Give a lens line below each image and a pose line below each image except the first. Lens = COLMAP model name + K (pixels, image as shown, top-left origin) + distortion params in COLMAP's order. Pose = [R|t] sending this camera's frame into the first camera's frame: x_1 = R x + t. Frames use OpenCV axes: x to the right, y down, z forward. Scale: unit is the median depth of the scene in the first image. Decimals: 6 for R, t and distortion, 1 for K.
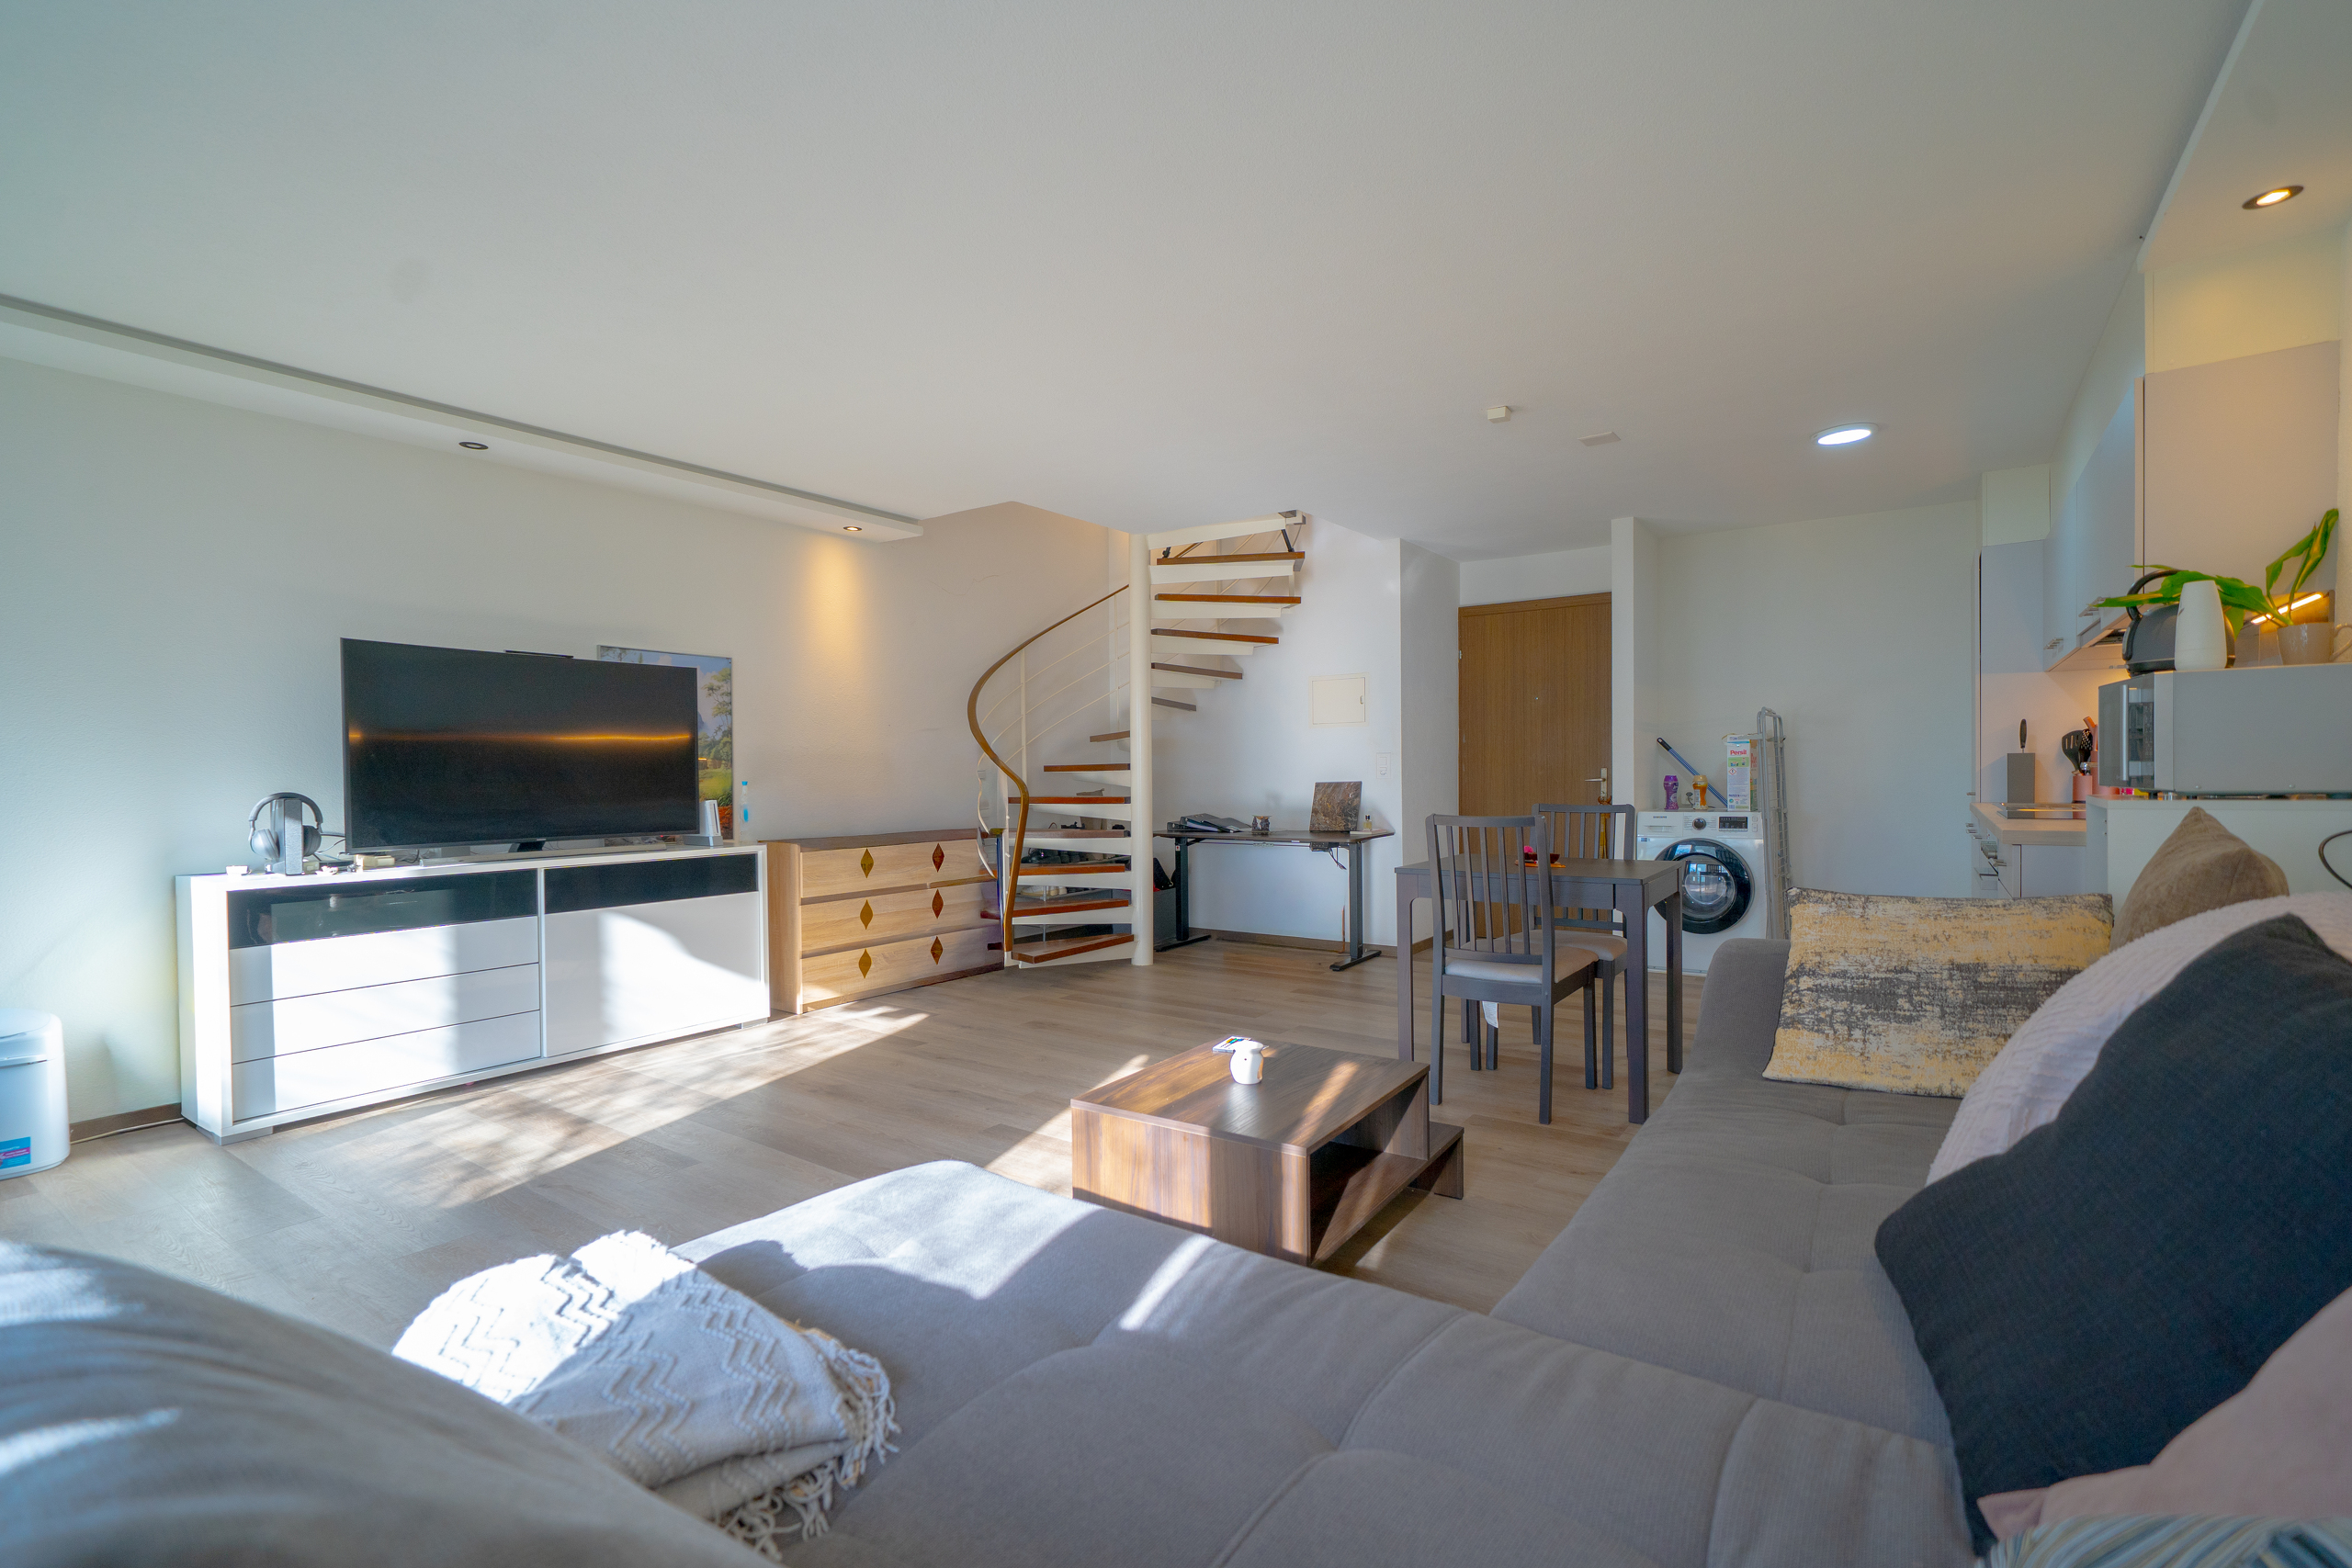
lens RADIAL K [[1059.4, 0, 1176.4], [0, 1059.4, 779.1], [0, 0, 1]] dist [0.002618, 0.000464]
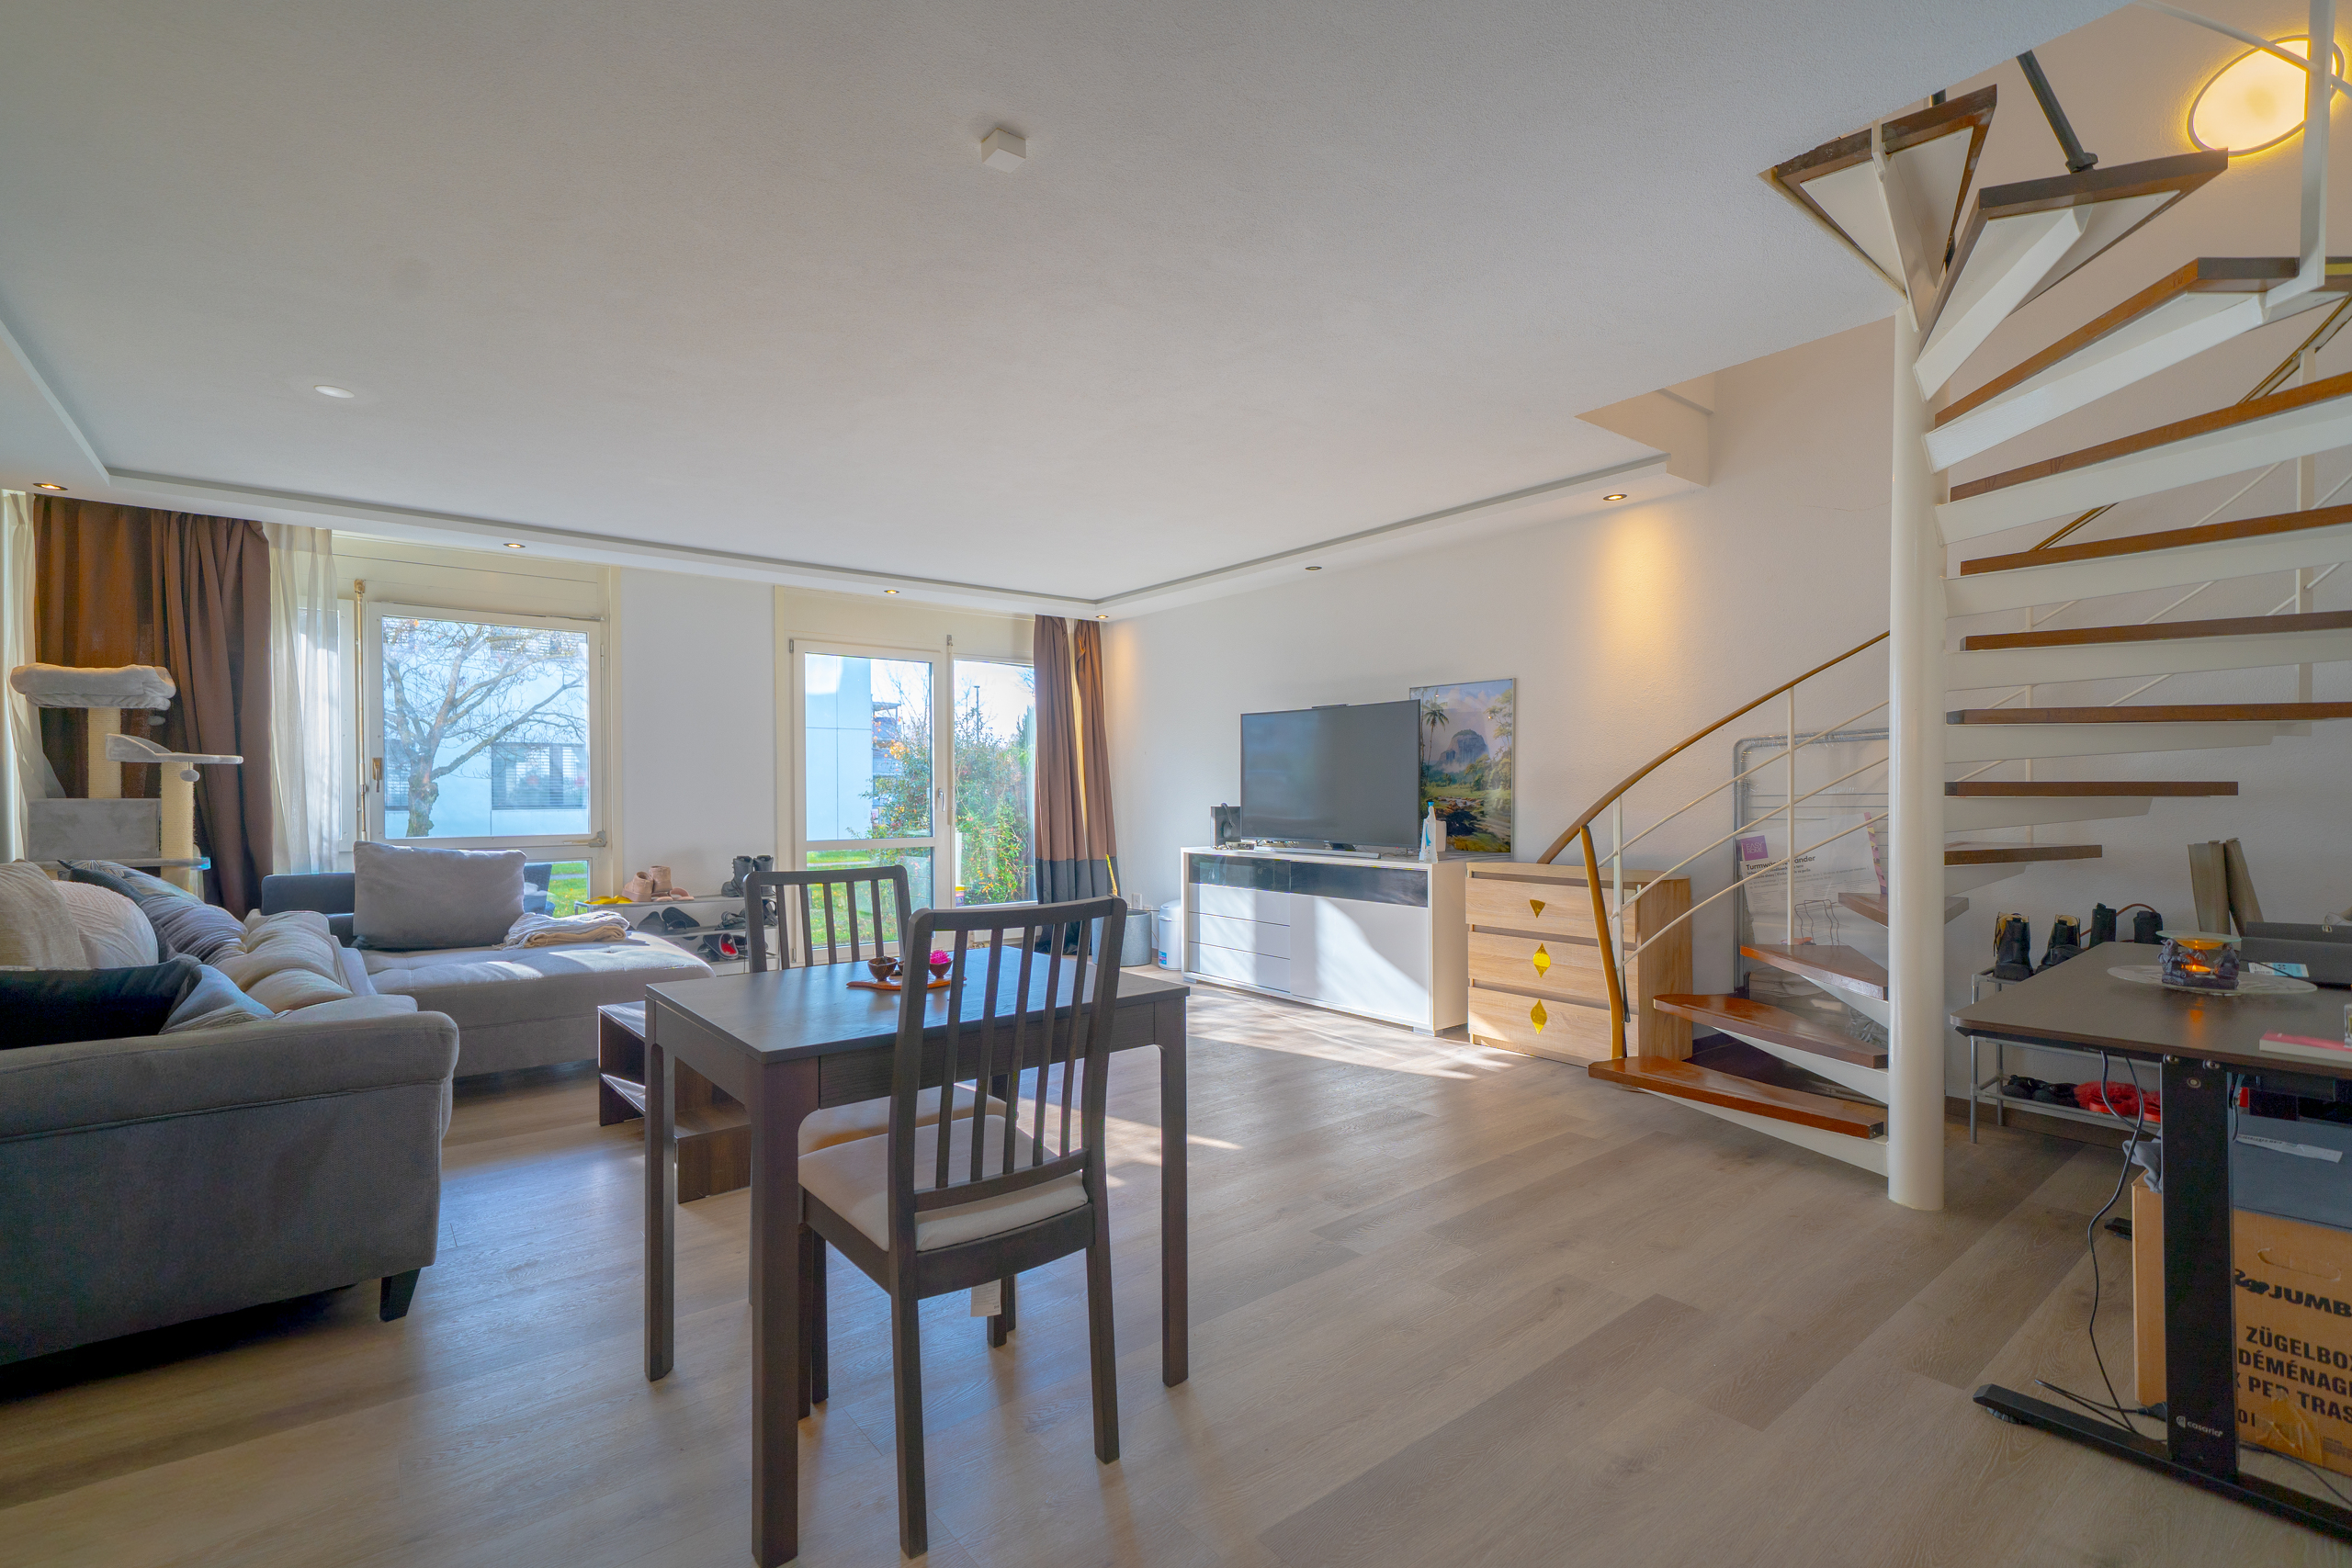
lens RADIAL K [[1059.4, 0, 1178.4], [0, 1059.4, 792.3], [0, 0, 1]] dist [0.002618, 0.000464]
pose [[-0.286200, 0.001211, -0.958169, 0.681313], [-0.009467, 0.999947, 0.004091, -0.008718], [0.958123, 0.010242, -0.286173, 1.071872]]
